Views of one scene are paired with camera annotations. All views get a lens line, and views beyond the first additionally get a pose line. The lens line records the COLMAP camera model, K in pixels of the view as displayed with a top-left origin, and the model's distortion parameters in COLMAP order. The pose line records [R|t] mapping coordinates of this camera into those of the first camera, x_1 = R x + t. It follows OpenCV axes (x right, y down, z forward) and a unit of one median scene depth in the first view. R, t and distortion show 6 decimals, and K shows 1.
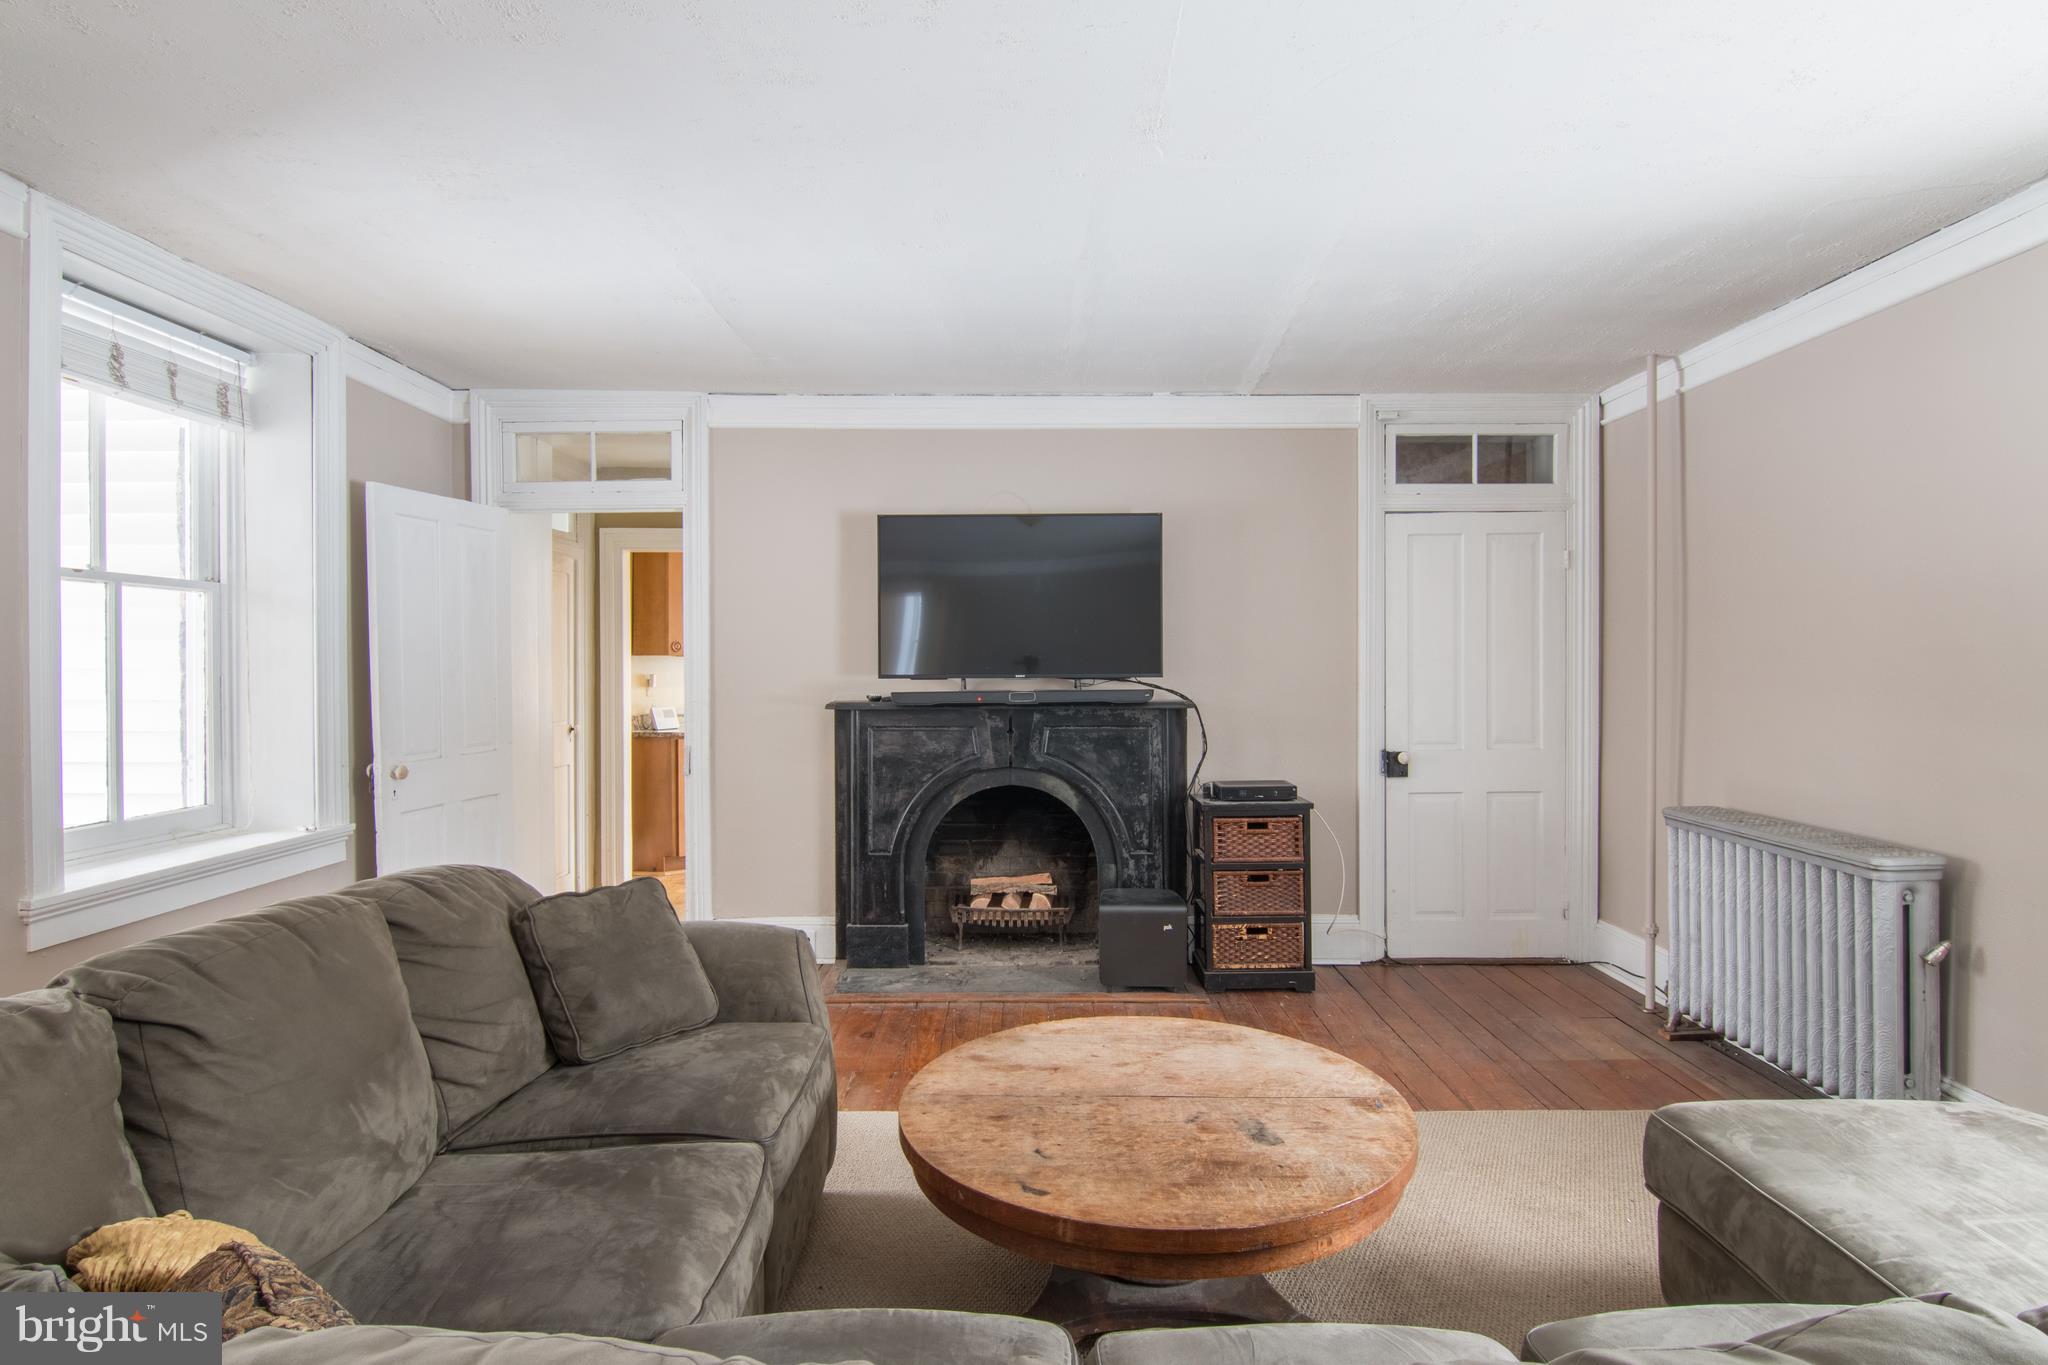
lens RADIAL K [[1039.2, 0, 1015.4], [0, 1039.2, 673.7], [0, 0, 1]] dist [-0.022524, 0.000411]
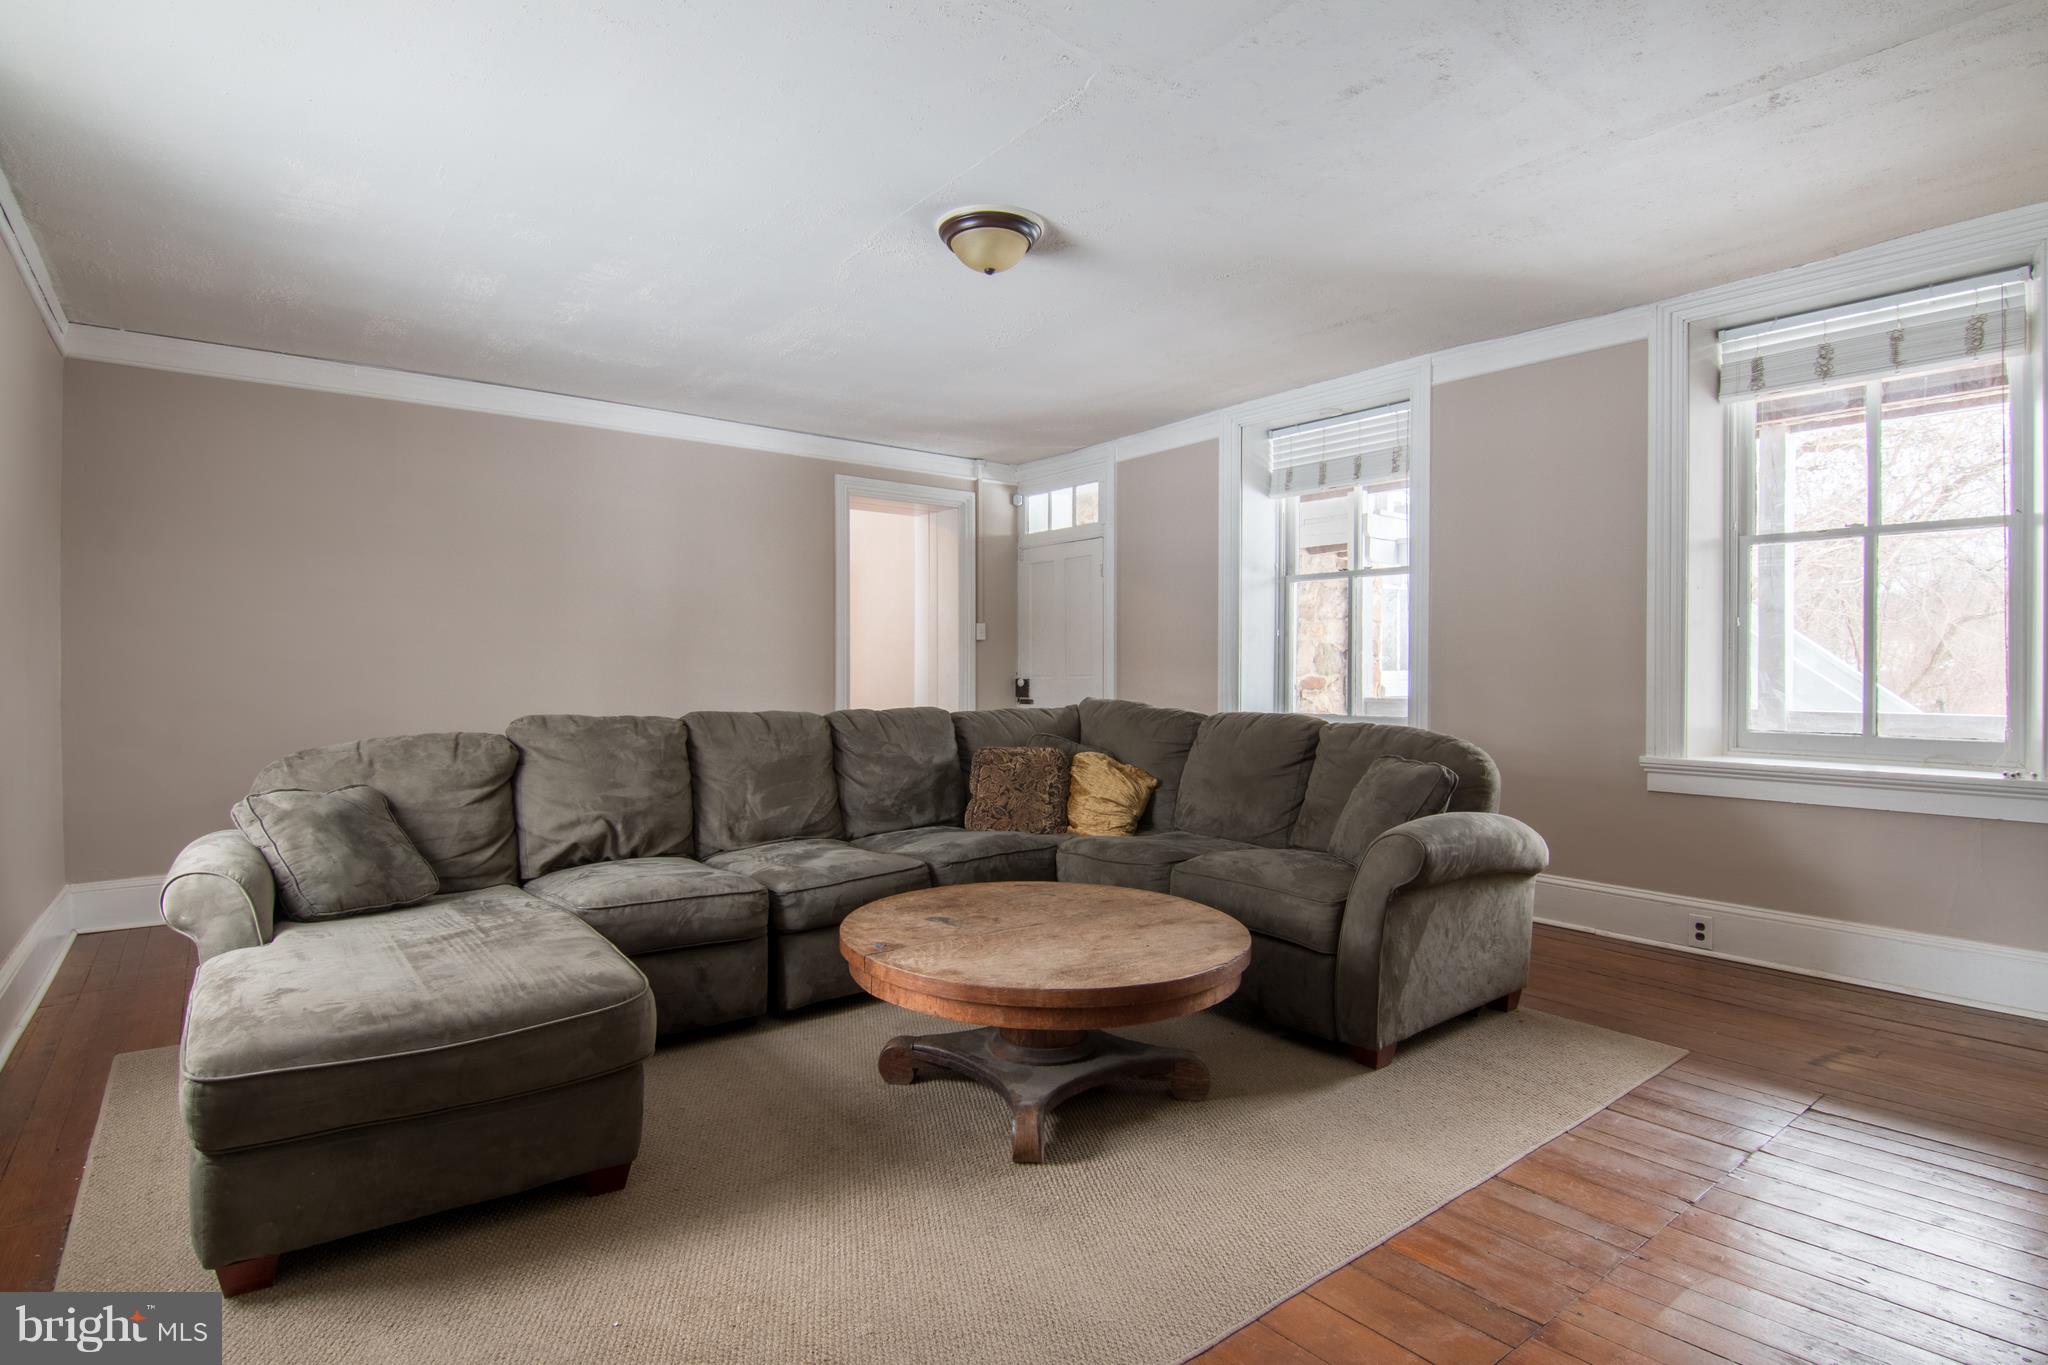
lens RADIAL K [[1039.2, 0, 1015.4], [0, 1039.2, 673.7], [0, 0, 1]] dist [-0.022524, 0.000411]
pose [[-0.784621, 0.002223, -0.619972, 0.784296], [-0.006764, 0.999903, 0.012146, 0.078928], [0.619939, 0.013724, -0.784530, 1.646638]]
